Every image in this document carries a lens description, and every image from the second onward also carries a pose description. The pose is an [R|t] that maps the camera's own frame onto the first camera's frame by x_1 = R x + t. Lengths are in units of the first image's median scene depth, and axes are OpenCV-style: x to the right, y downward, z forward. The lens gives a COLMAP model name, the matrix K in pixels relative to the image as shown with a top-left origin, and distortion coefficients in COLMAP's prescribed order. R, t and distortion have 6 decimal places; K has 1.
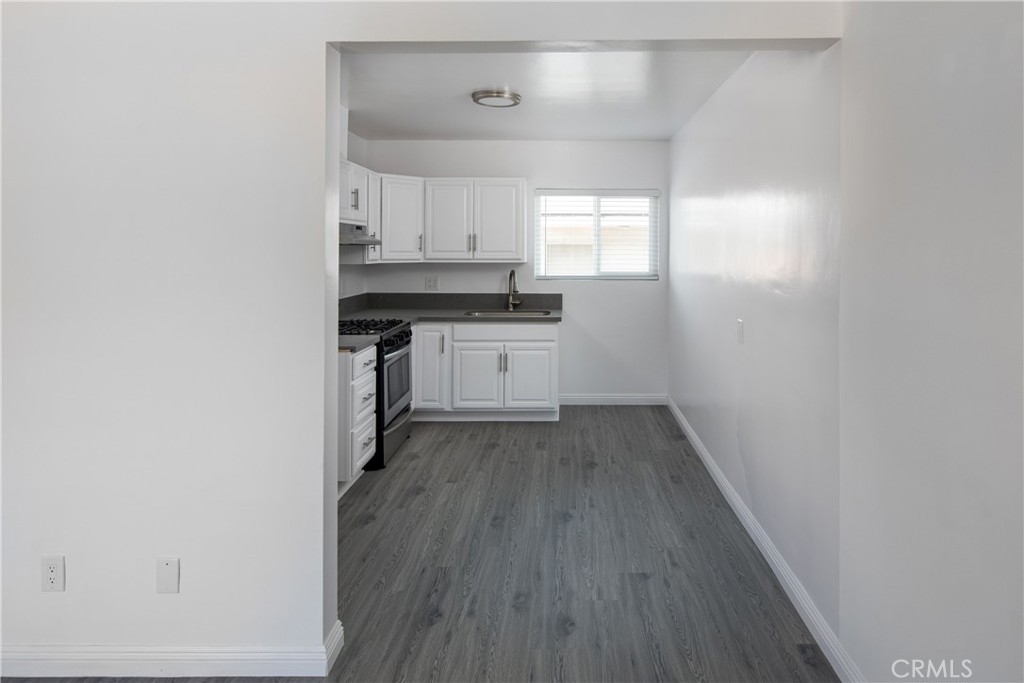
lens RADIAL K [[601.3, 0, 566.3], [0, 601.3, 246.3], [0, 0, 1]] dist [-0.000163, -0.001255]
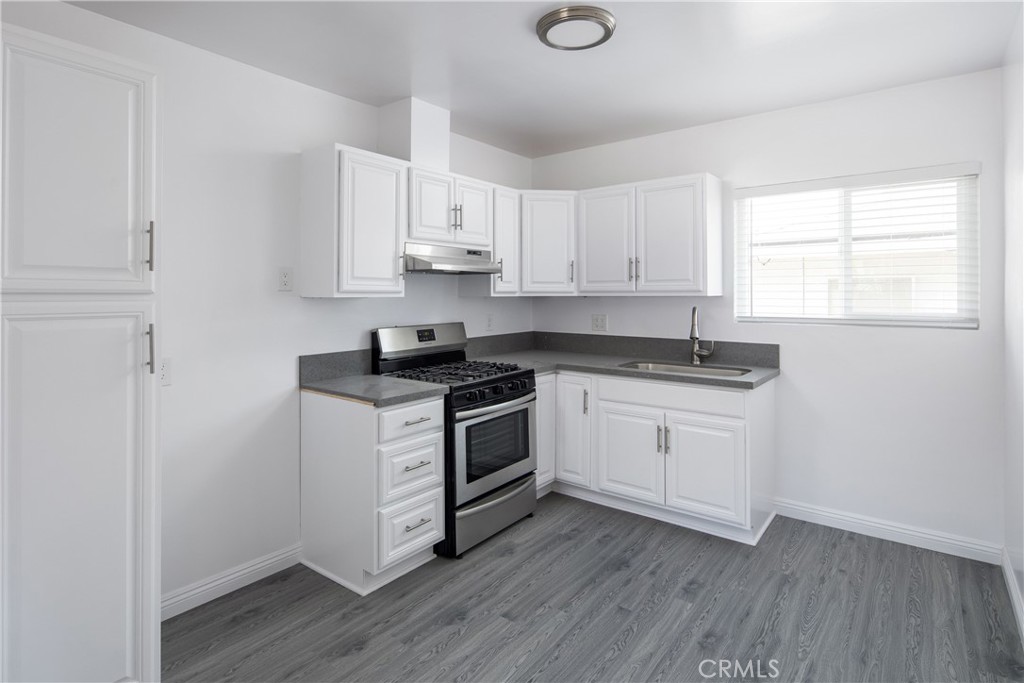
lens RADIAL K [[533.0, 0, 493.6], [0, 533.0, 288.7], [0, 0, 1]] dist [0.000764, -0.001598]
pose [[0.777844, -0.010616, -0.628367, 0.132233], [0.007190, 0.999942, -0.007993, 0.023708], [0.628416, 0.001700, 0.777876, 0.403901]]
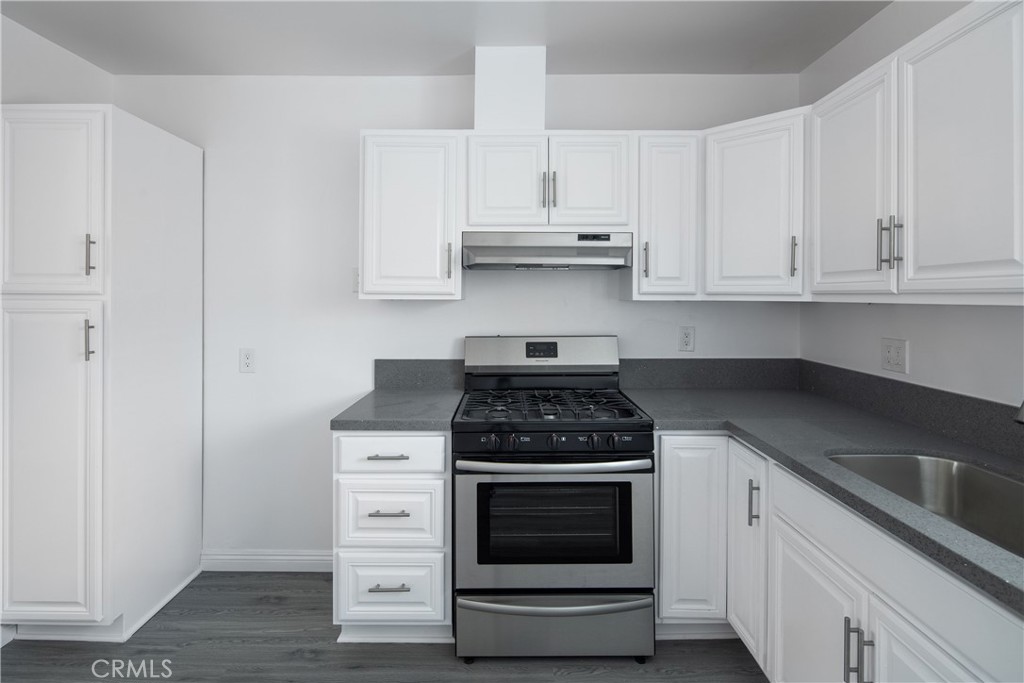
lens RADIAL K [[503.5, 0, 510.3], [0, 503.5, 294.3], [0, 0, 1]] dist [-0.001572, -0.000368]
pose [[-0.005002, -0.005624, -0.999972, 0.132443], [0.001761, 0.999983, -0.005633, 0.025349], [0.999986, -0.001789, -0.004992, 0.848861]]
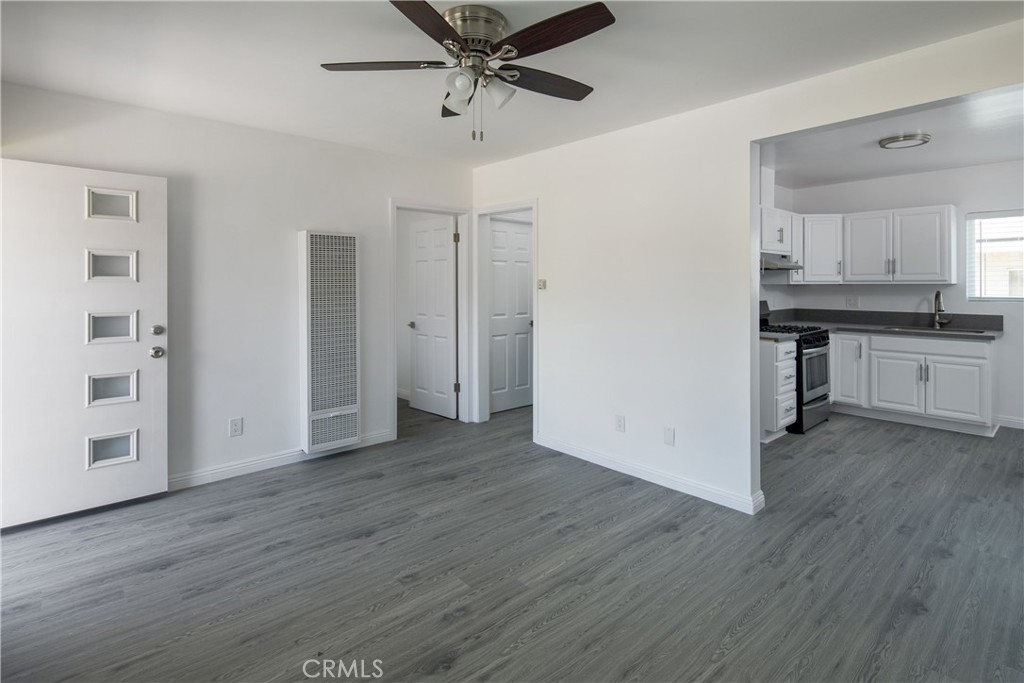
lens RADIAL K [[510.8, 0, 511.6], [0, 510.8, 281.4], [0, 0, 1]] dist [-0.004071, -0.000498]
pose [[0.661465, -0.007254, -0.749941, 0.098730], [0.006341, 0.999972, -0.004079, 0.023458], [0.749949, -0.002058, 0.661492, -0.194770]]
